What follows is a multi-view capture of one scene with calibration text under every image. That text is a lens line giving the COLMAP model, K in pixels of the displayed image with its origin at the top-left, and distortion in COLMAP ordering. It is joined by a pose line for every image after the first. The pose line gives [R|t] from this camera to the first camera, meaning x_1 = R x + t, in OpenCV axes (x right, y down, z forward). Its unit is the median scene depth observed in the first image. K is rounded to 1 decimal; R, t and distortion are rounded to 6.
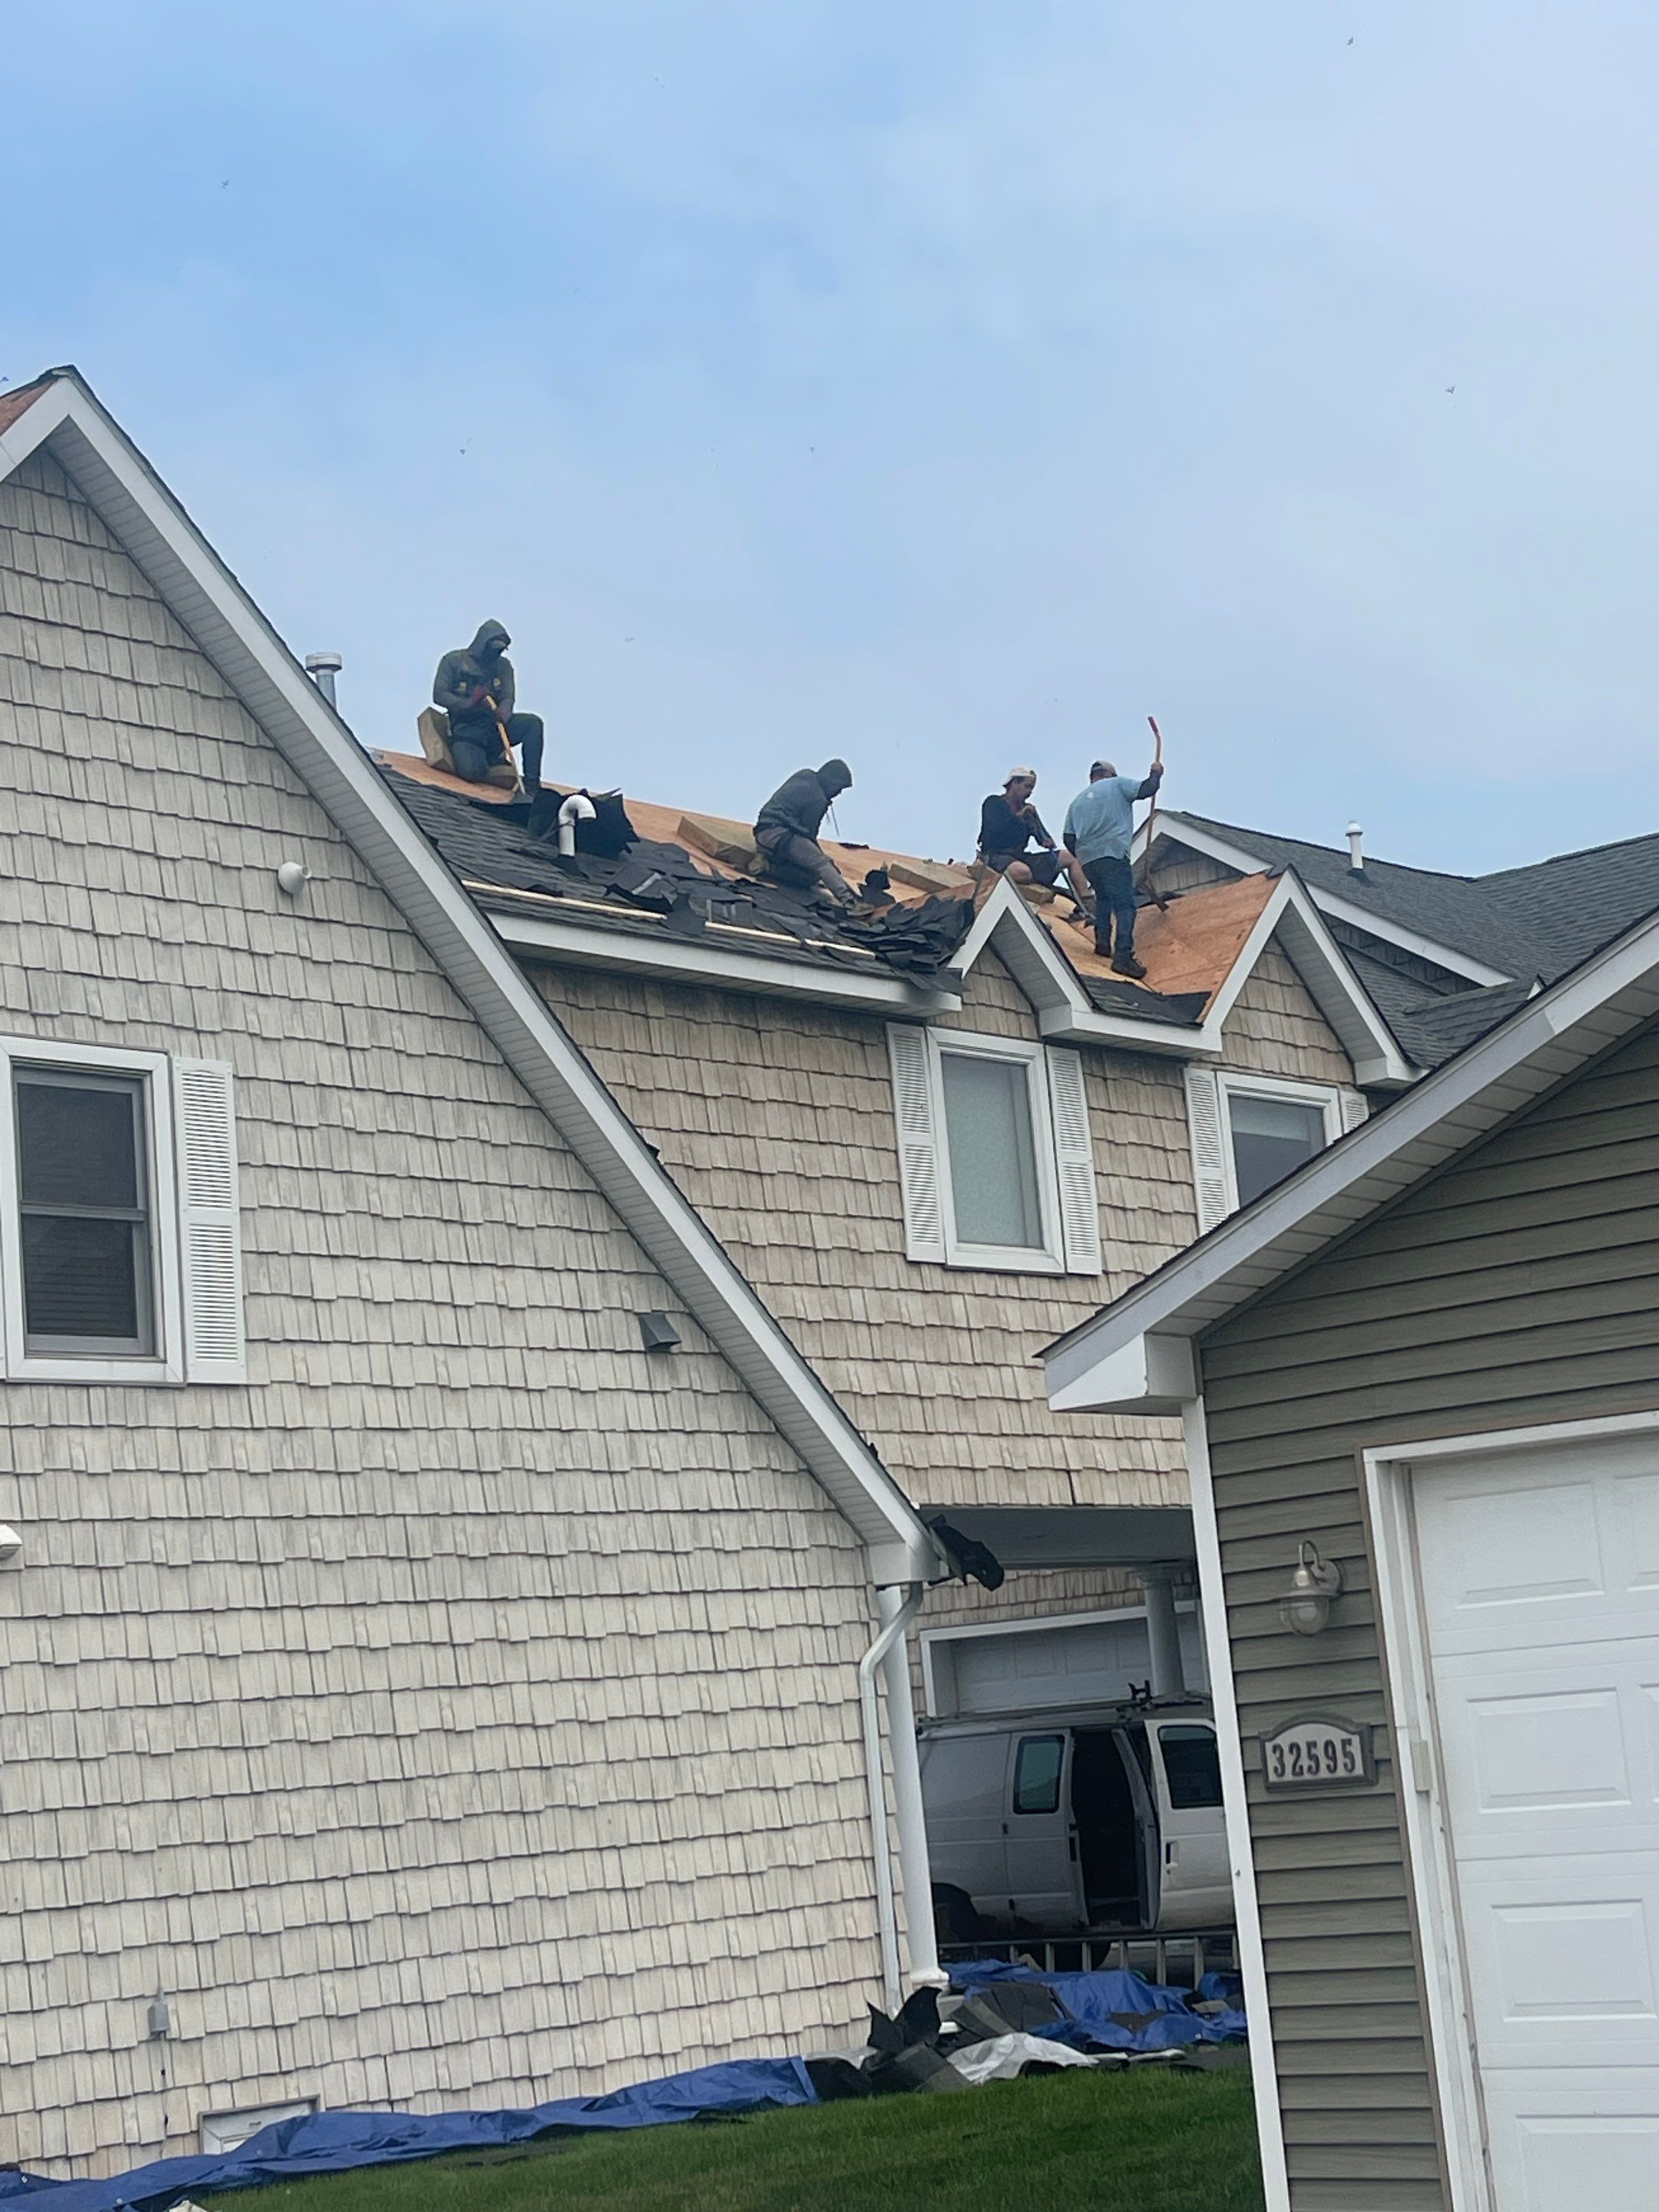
lens RADIAL K [[3808.5, 0, 841.6], [0, 3808.5, 1135.0], [0, 0, 1]] dist [0.233548, -1.083498]
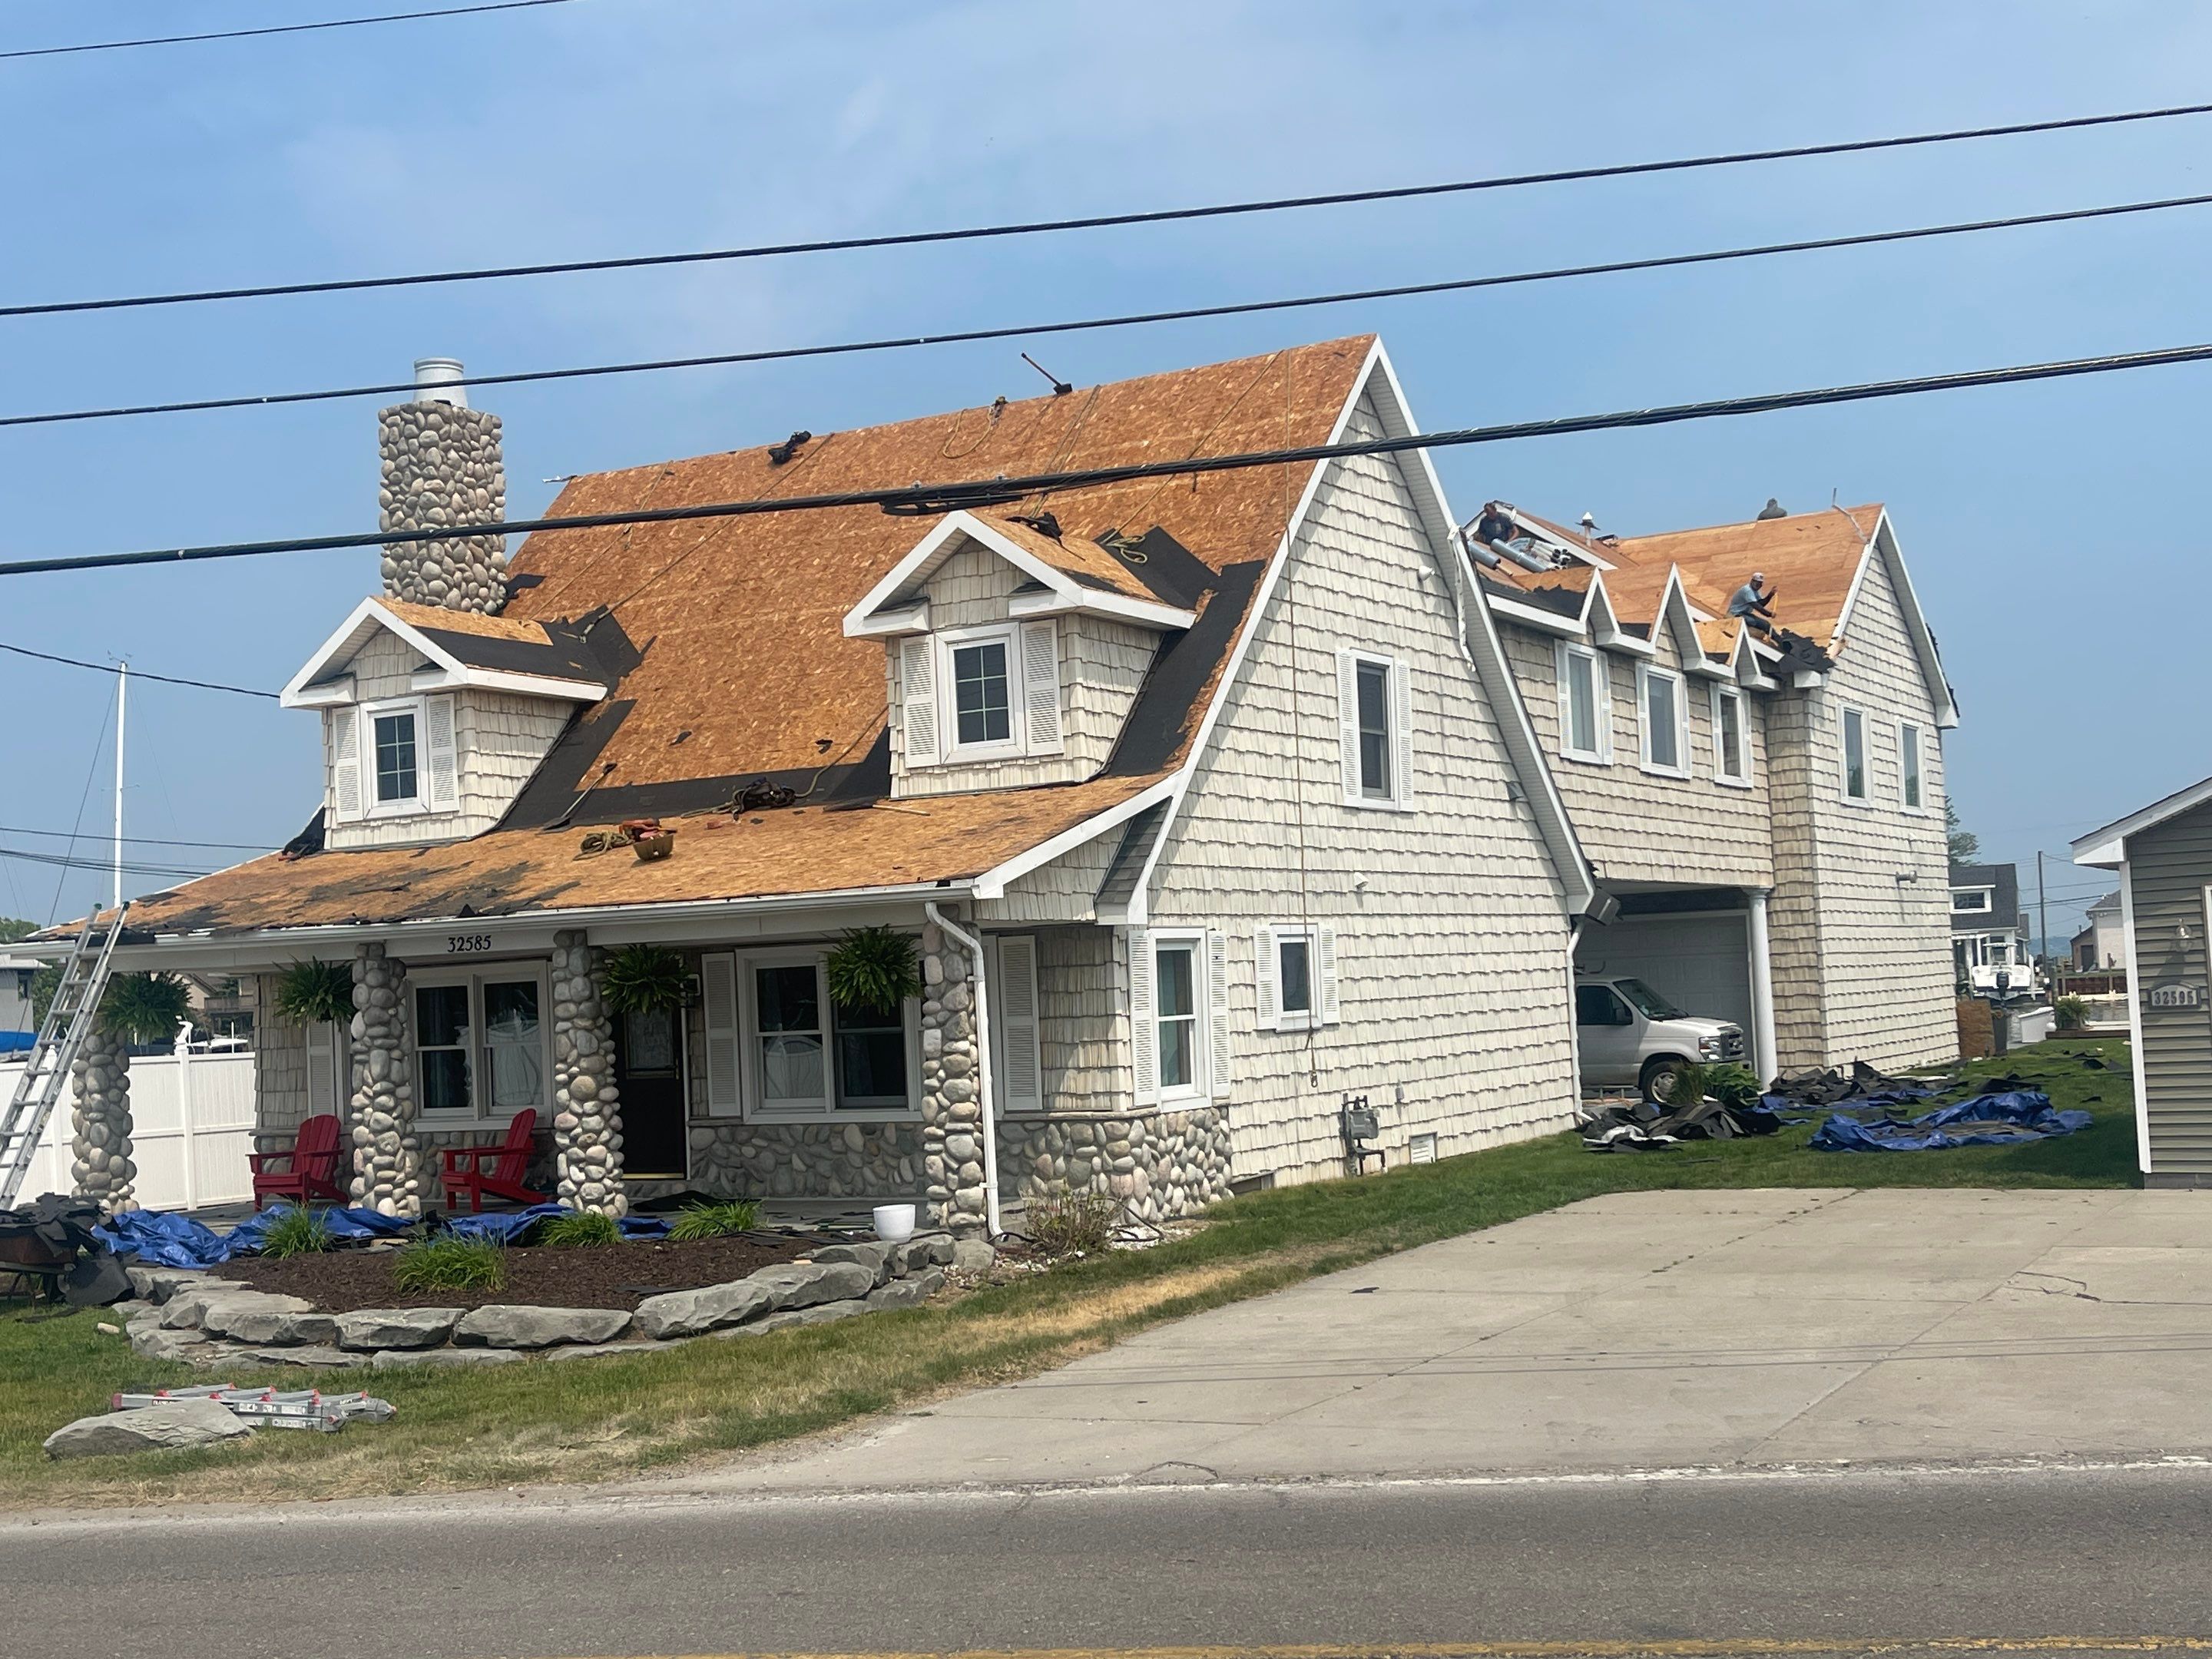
lens RADIAL K [[2626.9, 0, 1101.2], [0, 2626.9, 856.8], [0, 0, 1]] dist [0.100664, -0.054978]
pose [[0.981000, 0.049334, 0.187631, -0.560759], [-0.068104, 0.993150, 0.094945, -0.036132], [-0.181662, -0.105920, 0.977640, -0.394639]]
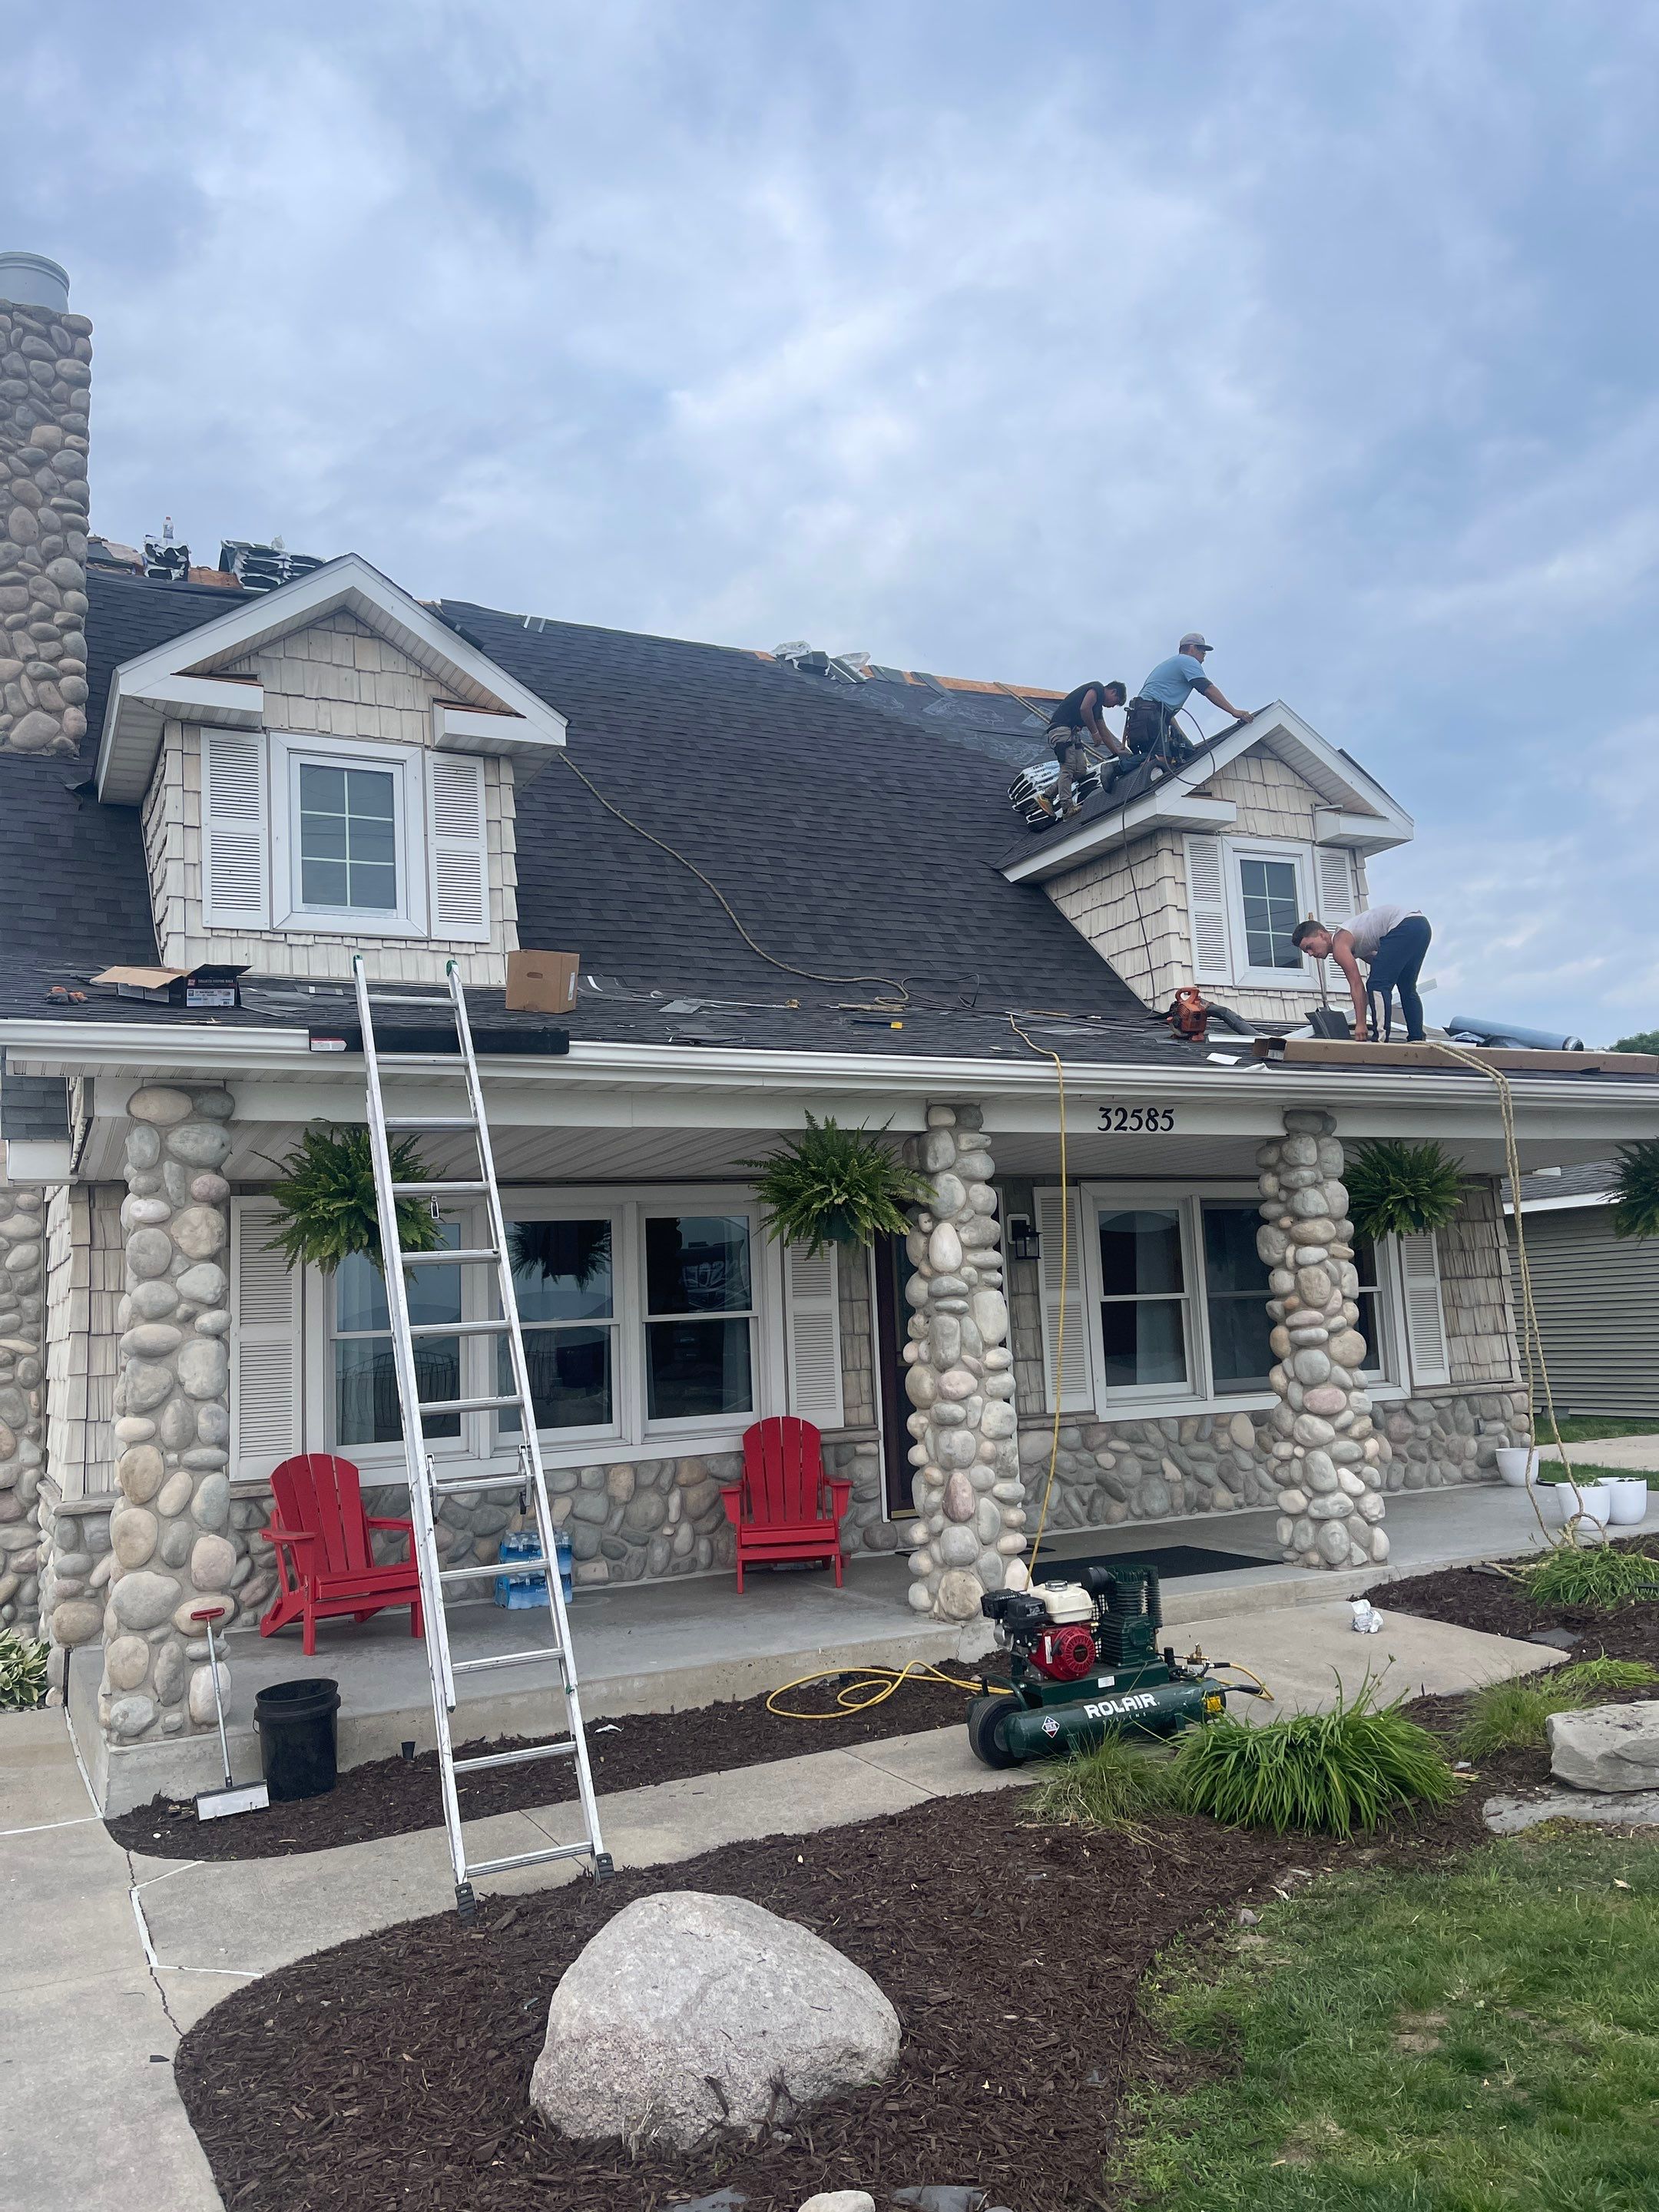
lens RADIAL K [[1675.5, 0, 829.5], [0, 1675.5, 1106.0], [0, 0, 1]] dist [0.081737, -0.112508]
pose [[0.393631, 0.184527, 0.900558, -1.042951], [-0.133464, 0.980738, -0.142620, 0.196388], [-0.909528, -0.064052, 0.410677, 0.643176]]
